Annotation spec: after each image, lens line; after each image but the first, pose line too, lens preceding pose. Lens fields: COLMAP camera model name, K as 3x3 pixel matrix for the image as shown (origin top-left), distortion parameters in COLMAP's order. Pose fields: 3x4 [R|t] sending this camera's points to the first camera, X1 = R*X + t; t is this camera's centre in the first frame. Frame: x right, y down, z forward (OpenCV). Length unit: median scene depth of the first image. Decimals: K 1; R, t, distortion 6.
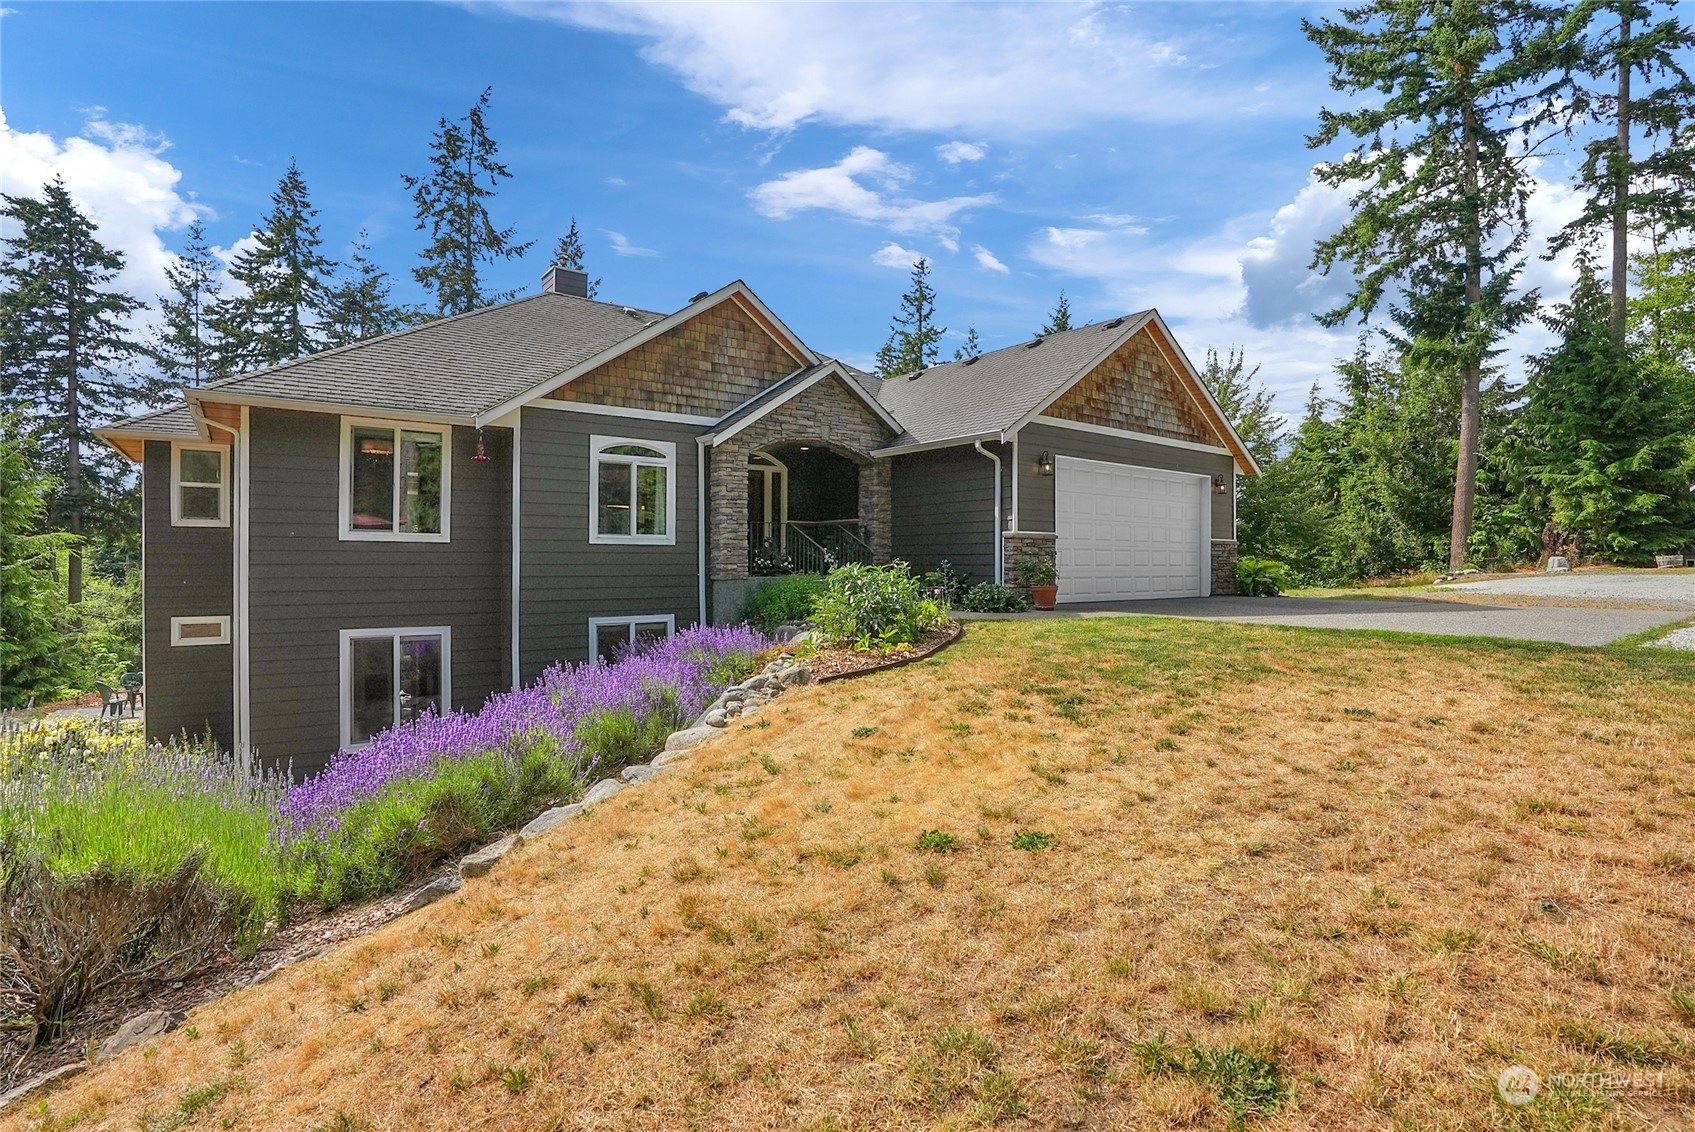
lens RADIAL K [[794.7, 0, 841.4], [0, 794.7, 562.4], [0, 0, 1]] dist [-0.062646, 0.023836]
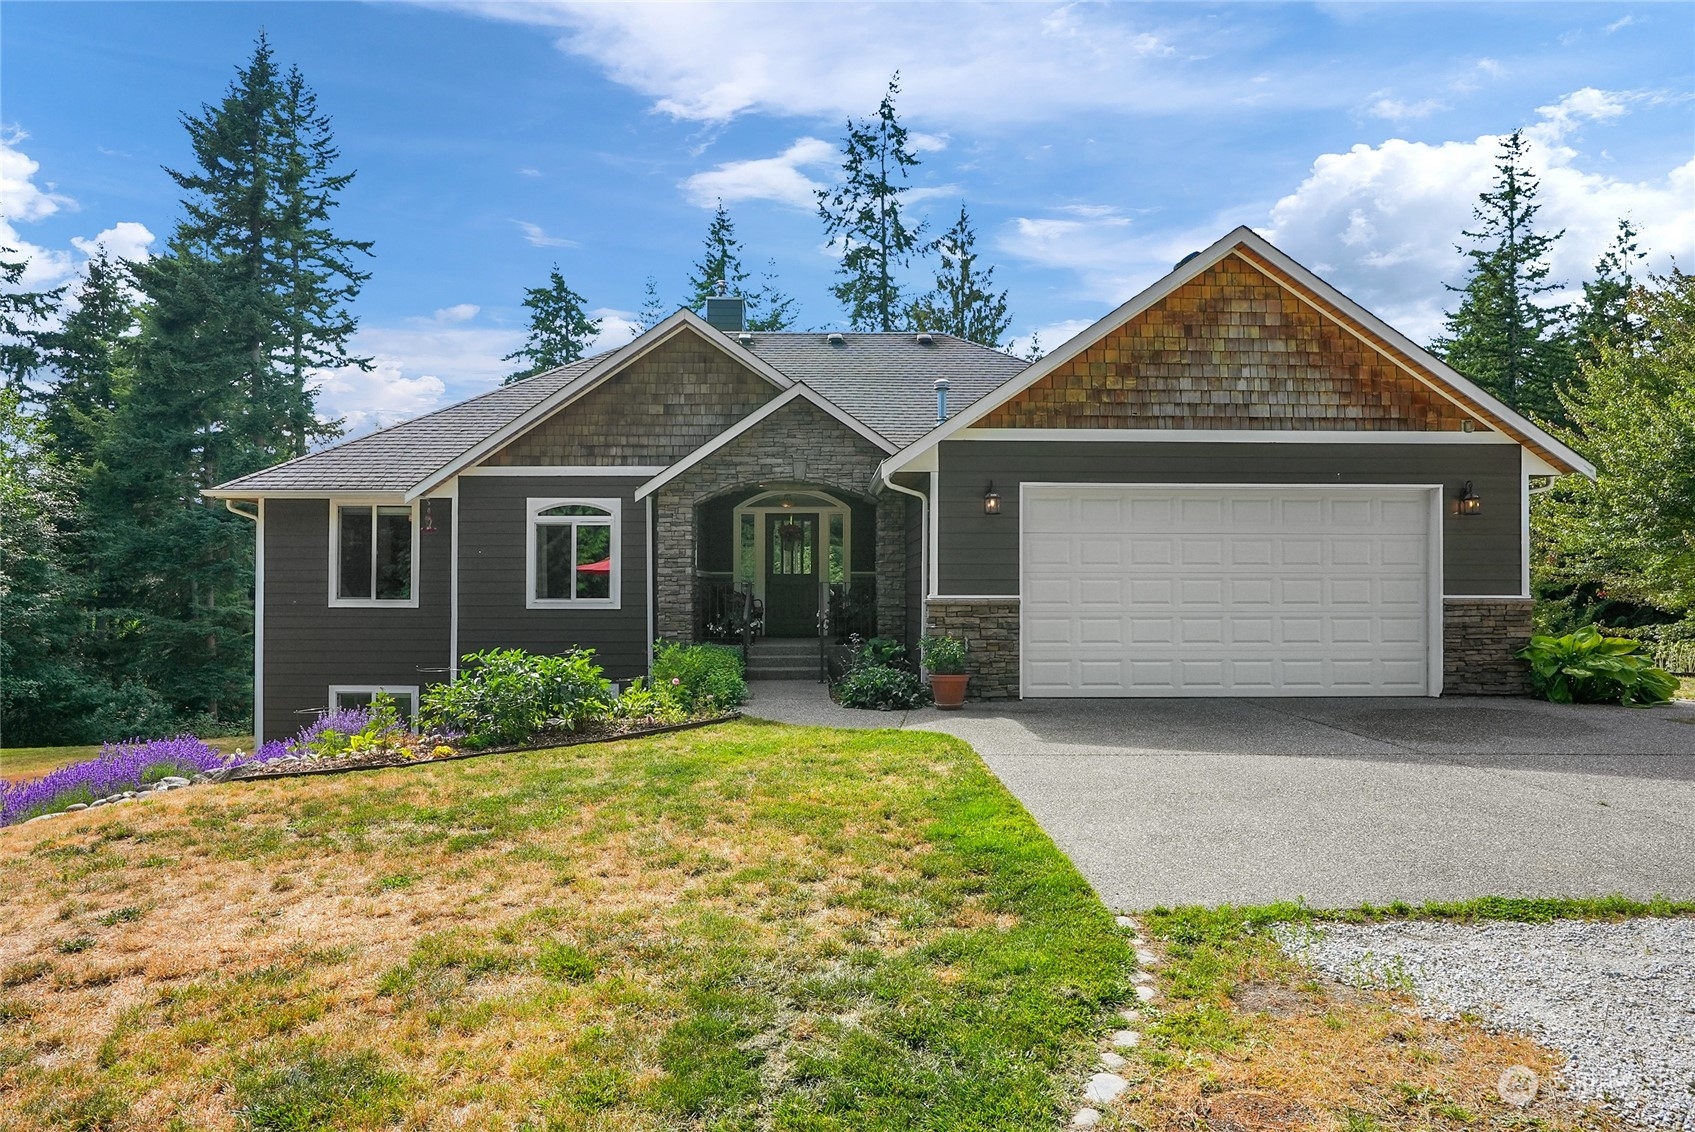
lens RADIAL K [[983.7, 0, 847.5], [0, 983.7, 566.0], [0, 0, 1]] dist [-0.024510, 0.001213]
pose [[0.814042, -0.015935, -0.580588, 0.631398], [0.000892, 0.999657, -0.026187, -0.039964], [0.580806, 0.020800, 0.813777, 0.214052]]
